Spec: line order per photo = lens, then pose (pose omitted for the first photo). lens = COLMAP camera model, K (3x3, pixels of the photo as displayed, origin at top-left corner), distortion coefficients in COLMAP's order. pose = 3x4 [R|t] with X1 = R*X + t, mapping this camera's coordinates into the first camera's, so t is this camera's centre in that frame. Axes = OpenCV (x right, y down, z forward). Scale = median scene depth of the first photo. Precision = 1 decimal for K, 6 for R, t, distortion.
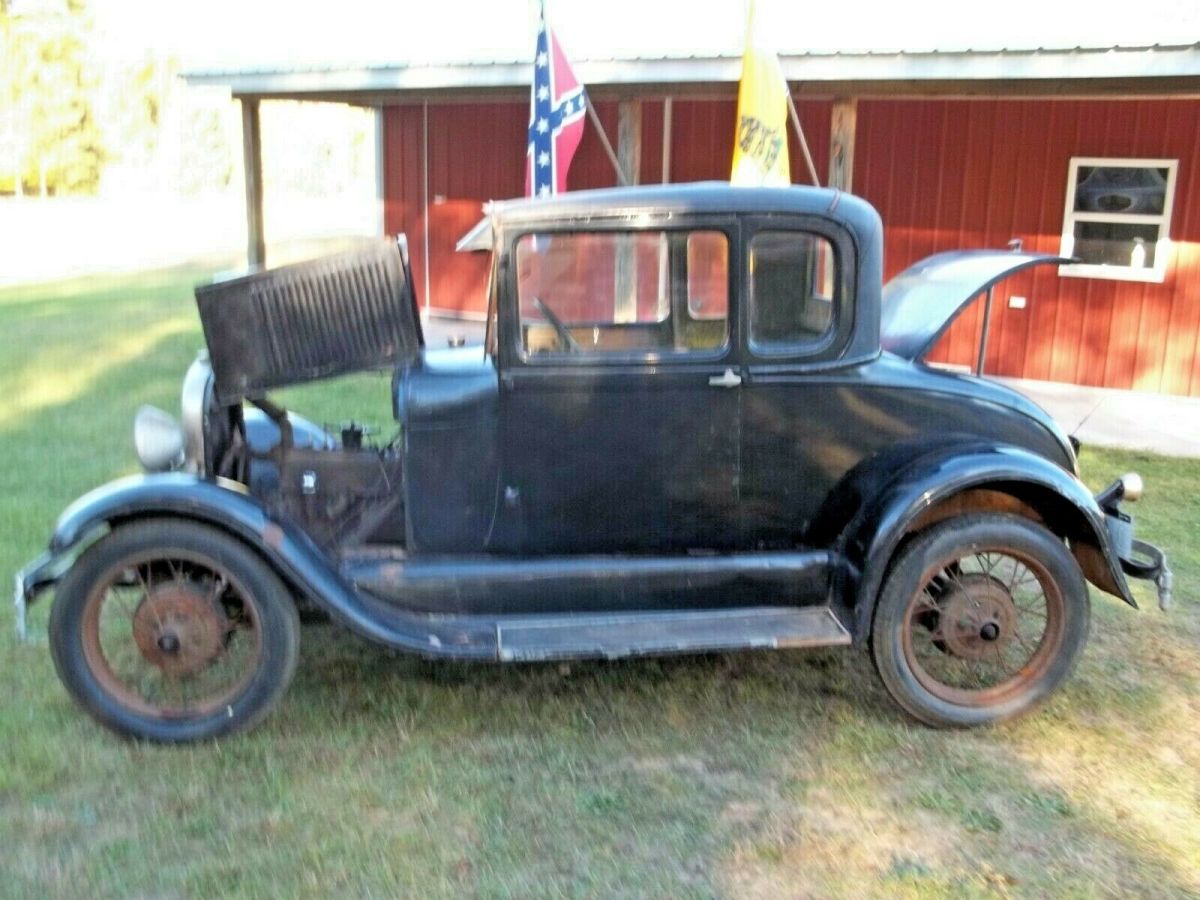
lens RADIAL K [[1181.7, 0, 607.7], [0, 1181.7, 455.0], [0, 0, 1]] dist [-0.122252, 0.202194]
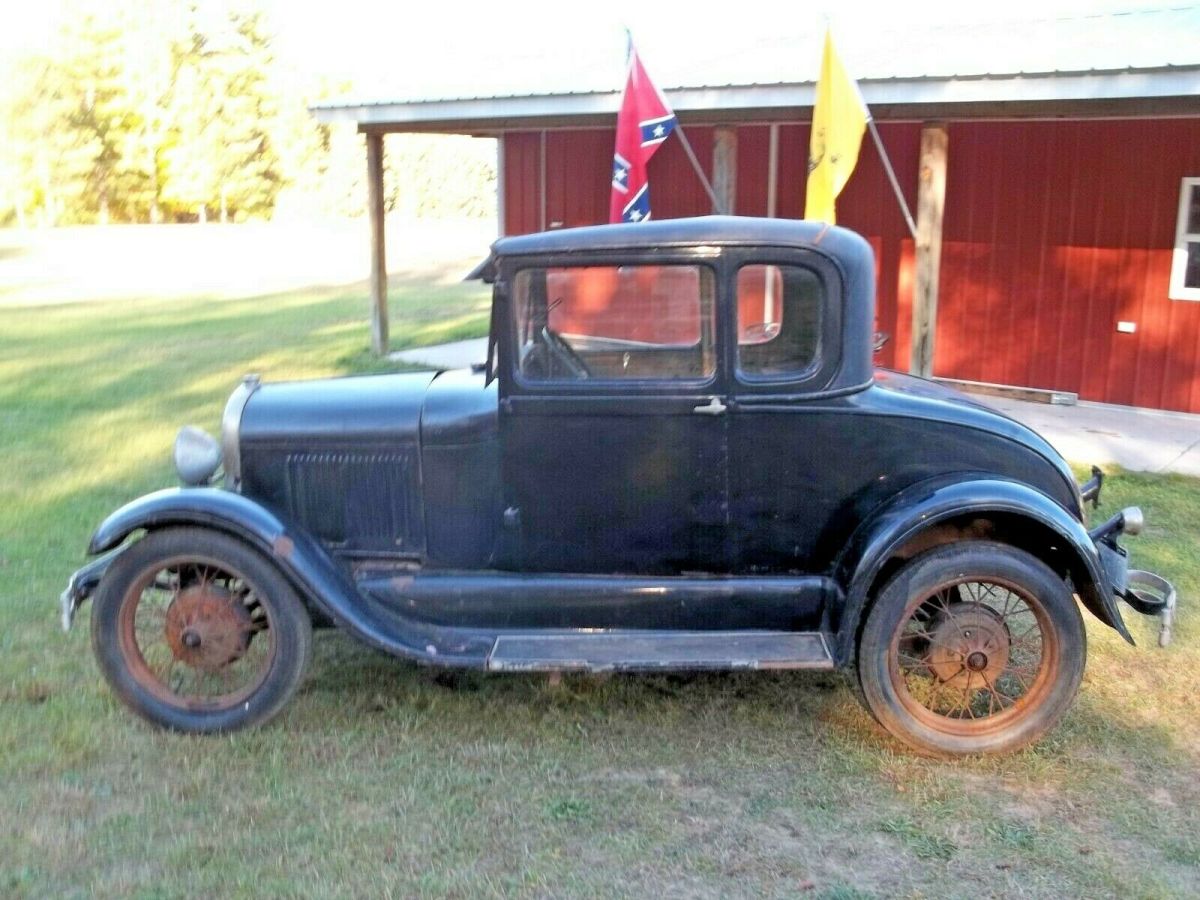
lens RADIAL K [[1181.7, 0, 607.7], [0, 1181.7, 455.0], [0, 0, 1]] dist [-0.122252, 0.202194]
pose [[0.990710, 0.017095, -0.134914, 0.145593], [-0.019253, 0.999707, -0.014704, -0.004825], [0.134623, 0.017165, 0.990748, -0.037735]]
